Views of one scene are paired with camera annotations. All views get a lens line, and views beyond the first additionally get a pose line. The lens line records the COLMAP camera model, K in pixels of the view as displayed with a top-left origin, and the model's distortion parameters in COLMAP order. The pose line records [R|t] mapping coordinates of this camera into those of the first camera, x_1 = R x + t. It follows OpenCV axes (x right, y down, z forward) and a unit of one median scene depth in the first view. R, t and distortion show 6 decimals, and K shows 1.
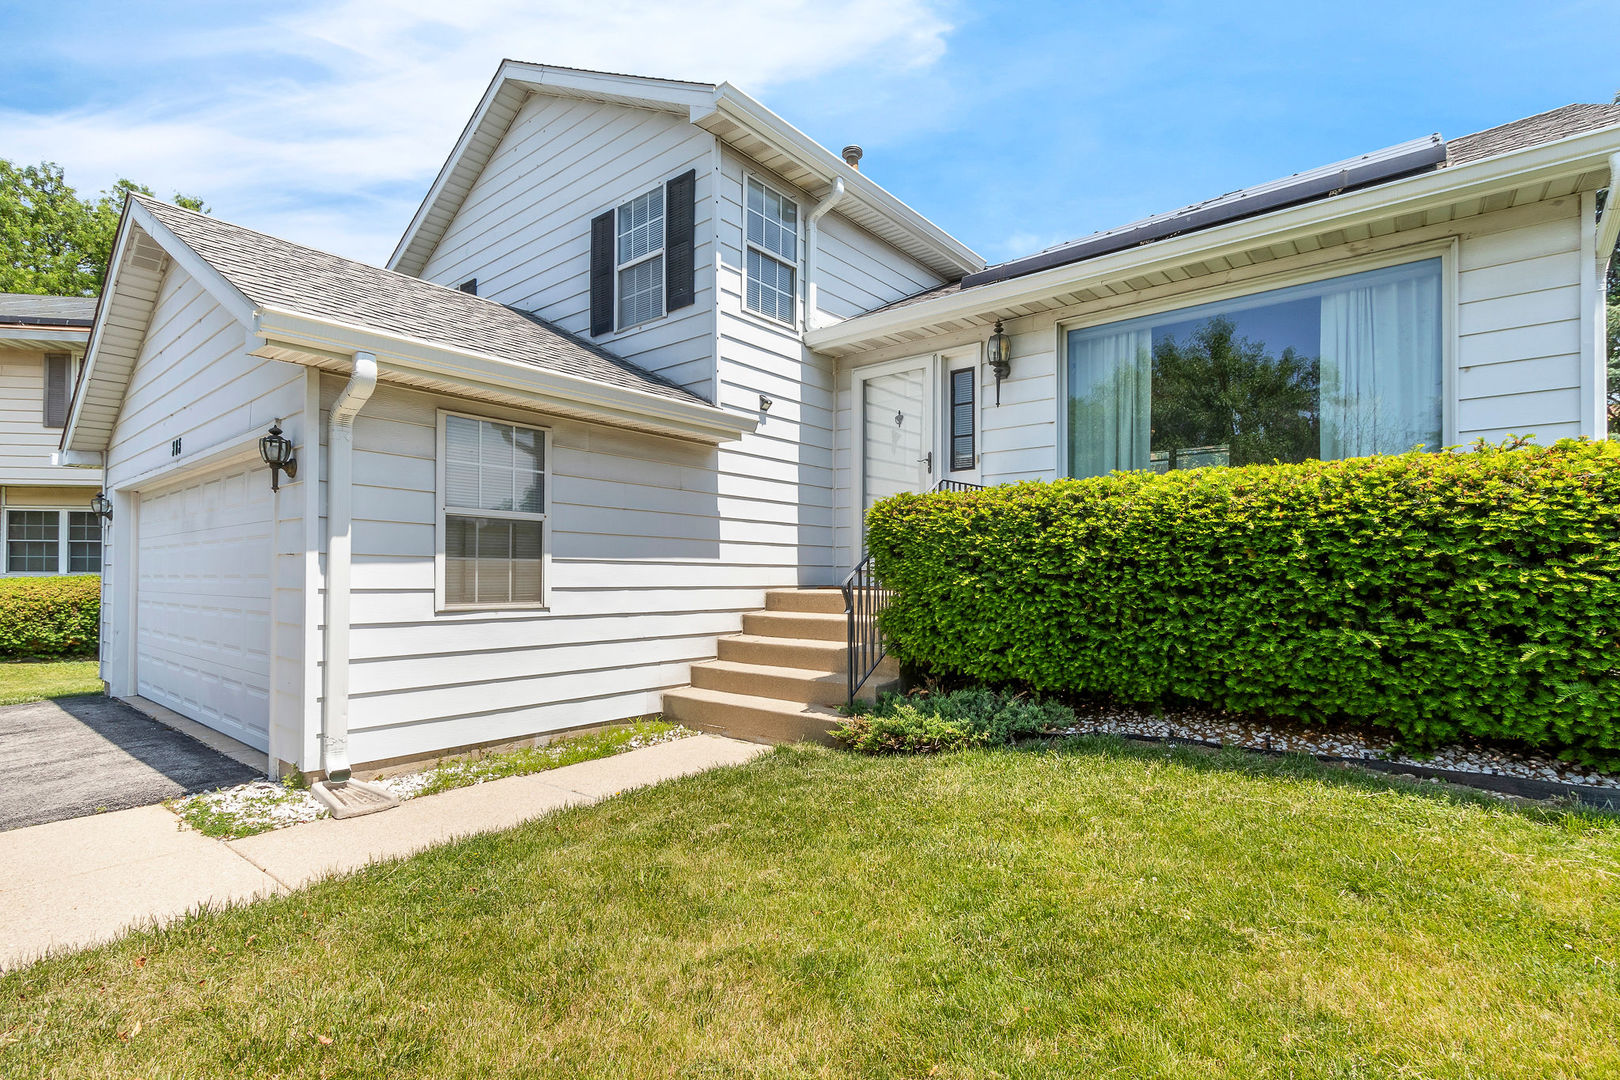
lens RADIAL K [[767.8, 0, 770.1], [0, 767.8, 572.5], [0, 0, 1]] dist [0.004435, 0.000005]
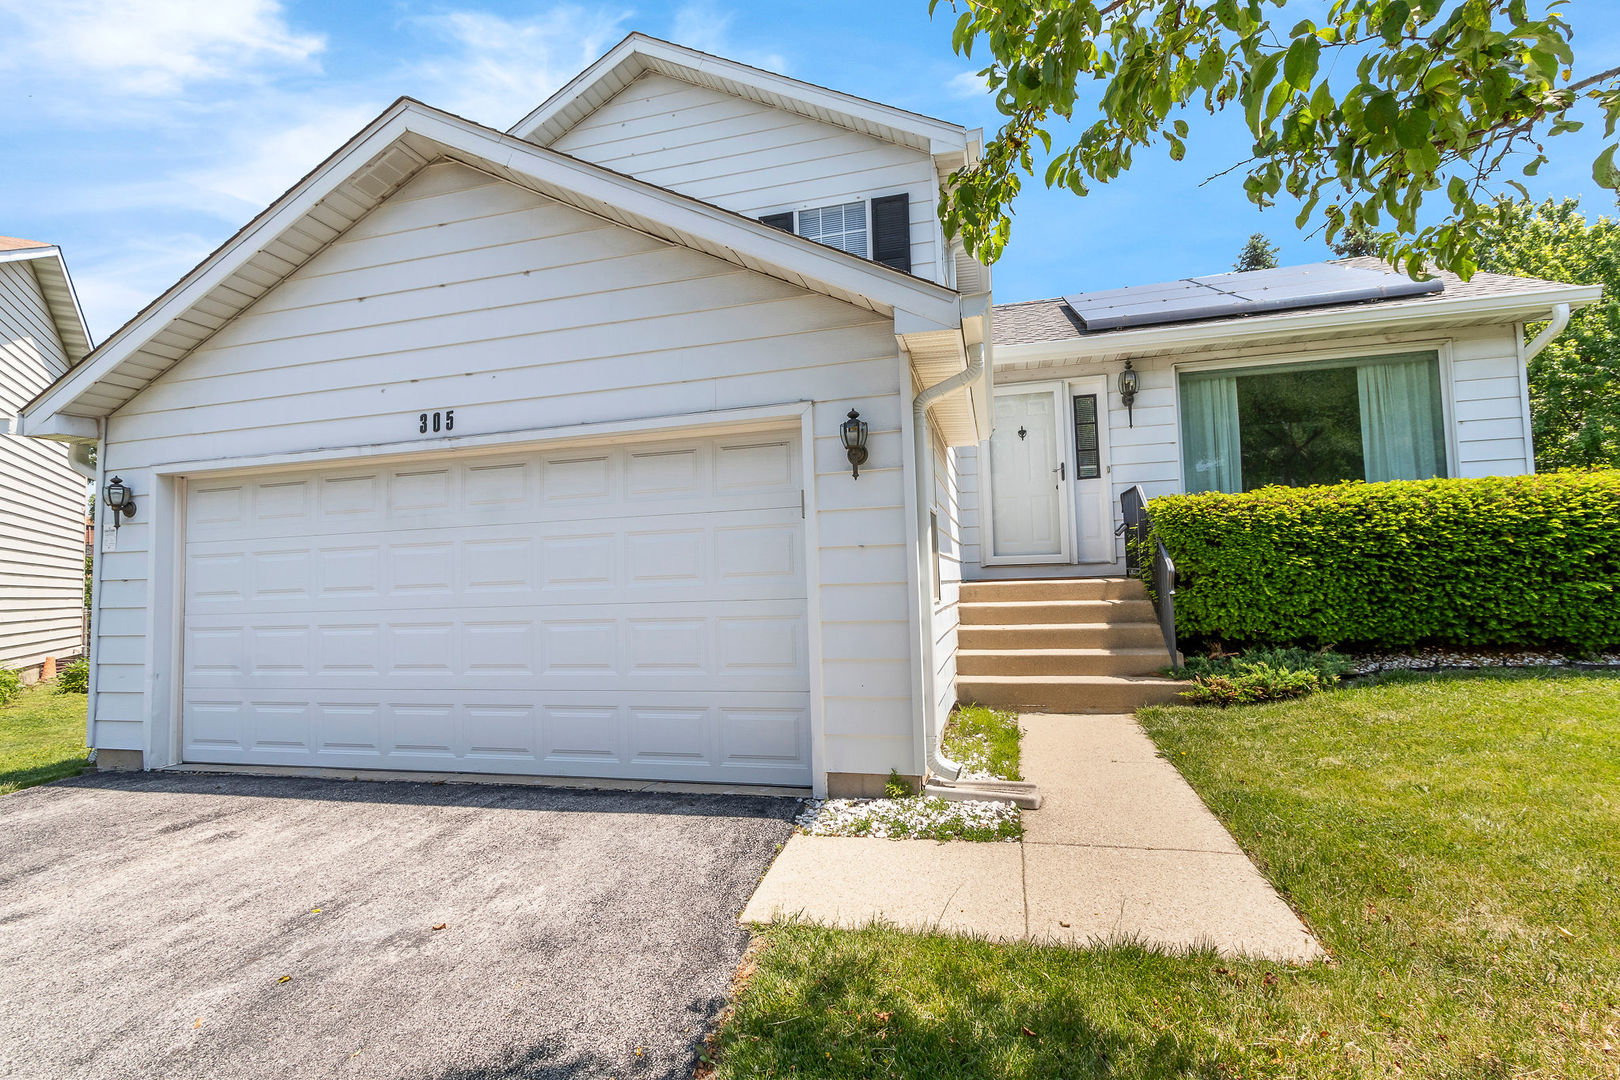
lens RADIAL K [[760.1, 0, 810.0], [0, 760.1, 540.0], [0, 0, 1]] dist [0.014363, -0.009012]
pose [[0.903310, -0.006131, 0.428944, -0.694439], [0.030737, 0.998253, -0.050462, 0.009574], [-0.427885, 0.058767, 0.901921, 0.127379]]
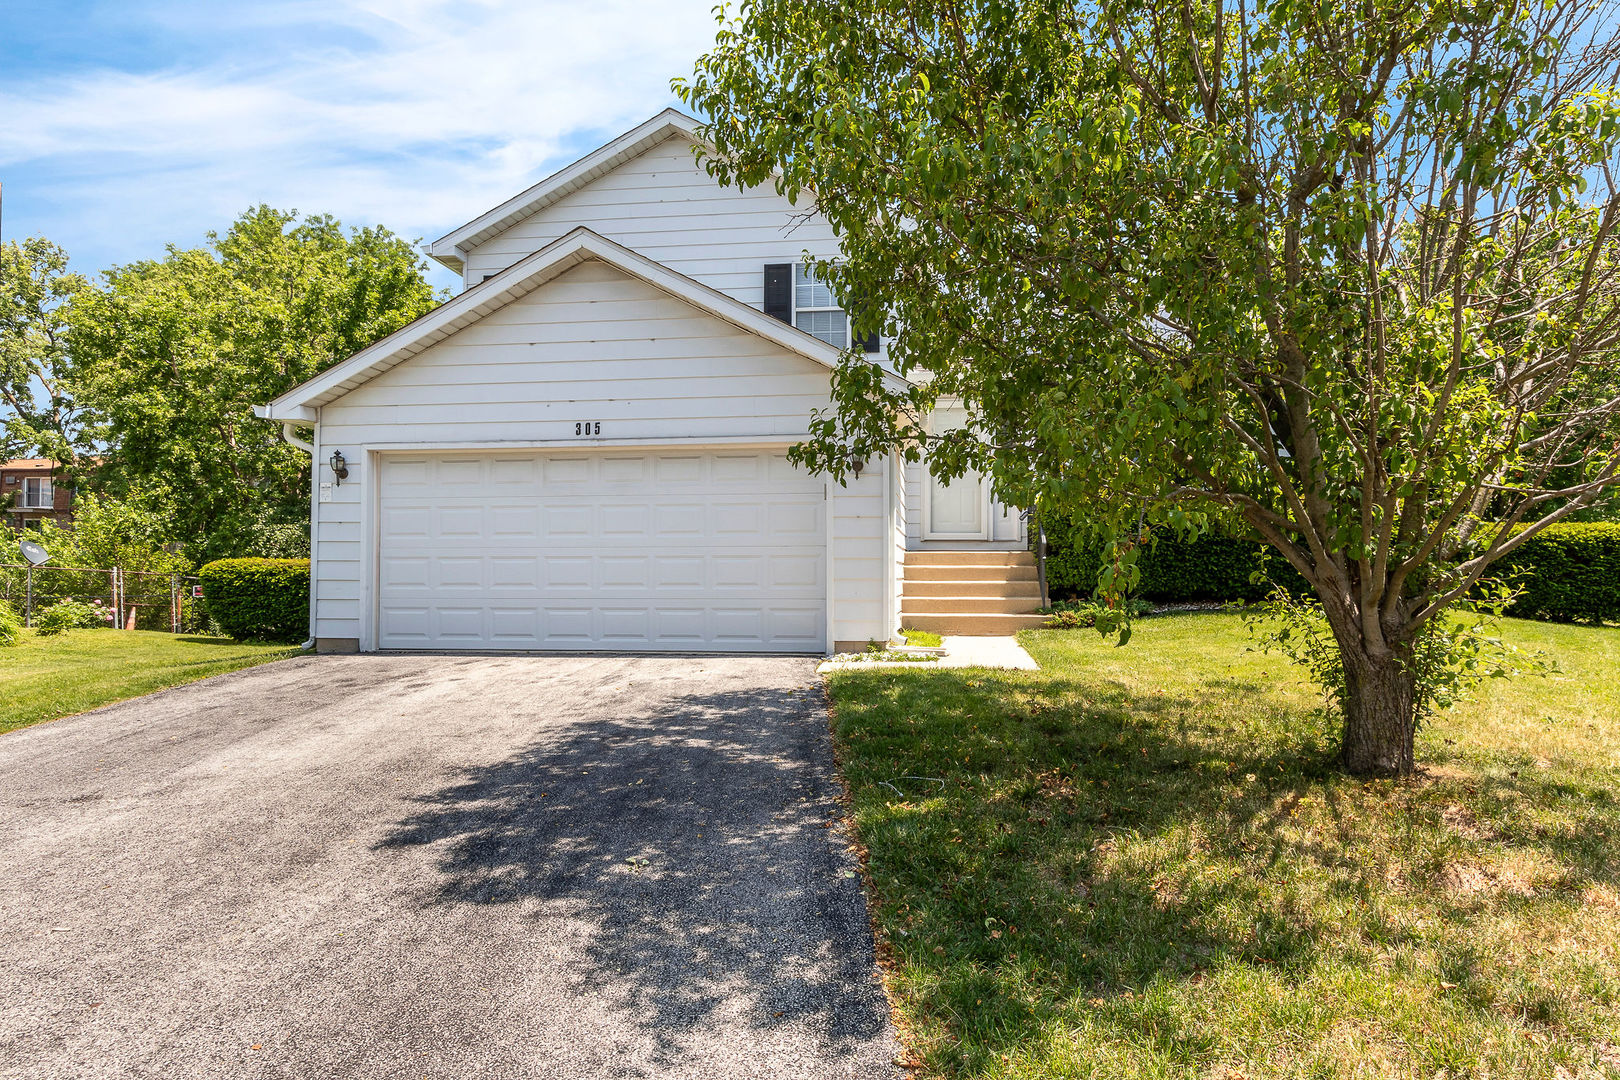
lens RADIAL K [[980.6, 0, 831.5], [0, 980.6, 543.2], [0, 0, 1]] dist [-0.001756, -0.001001]
pose [[0.837657, 0.015075, 0.545989, -1.195593], [-0.001189, 0.999667, -0.025776, 0.058900], [-0.546196, 0.020942, 0.837396, -0.497769]]
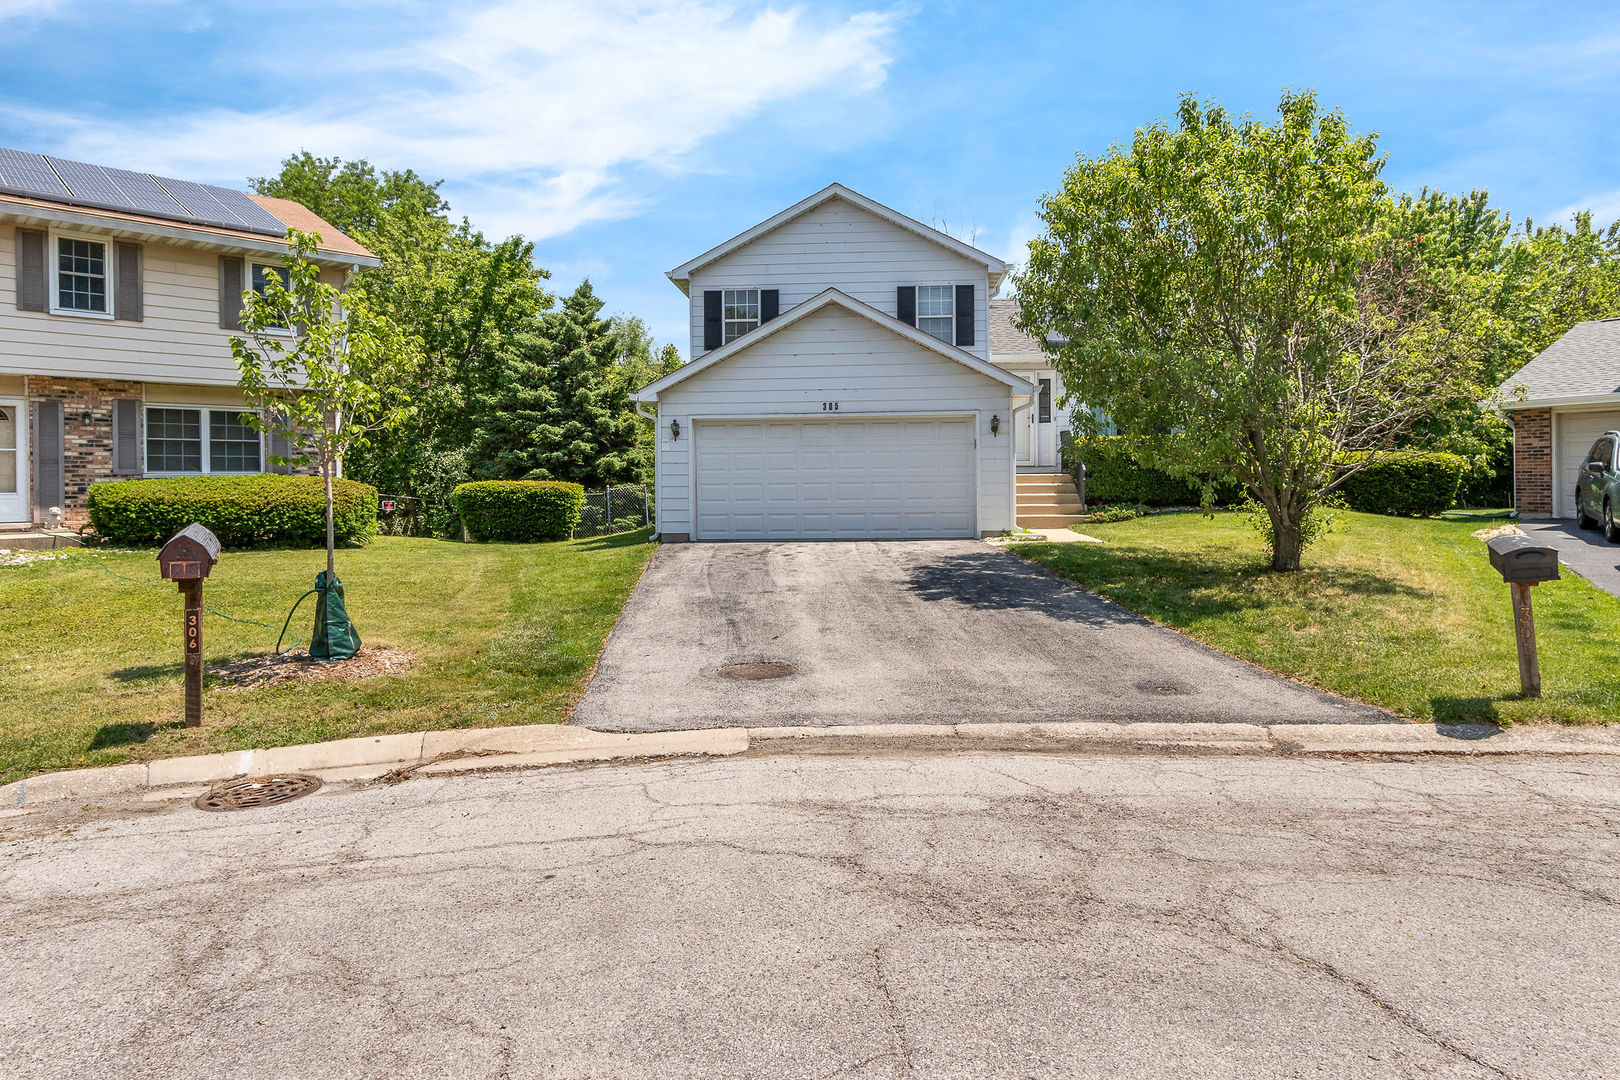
lens RADIAL K [[982.3, 0, 811.5], [0, 982.3, 490.2], [0, 0, 1]] dist [0.002594, 0.000486]
pose [[0.805367, -0.014956, 0.592588, -2.202697], [0.007341, 0.999857, 0.015258, 0.022460], [-0.592731, -0.007938, 0.805361, -1.030242]]
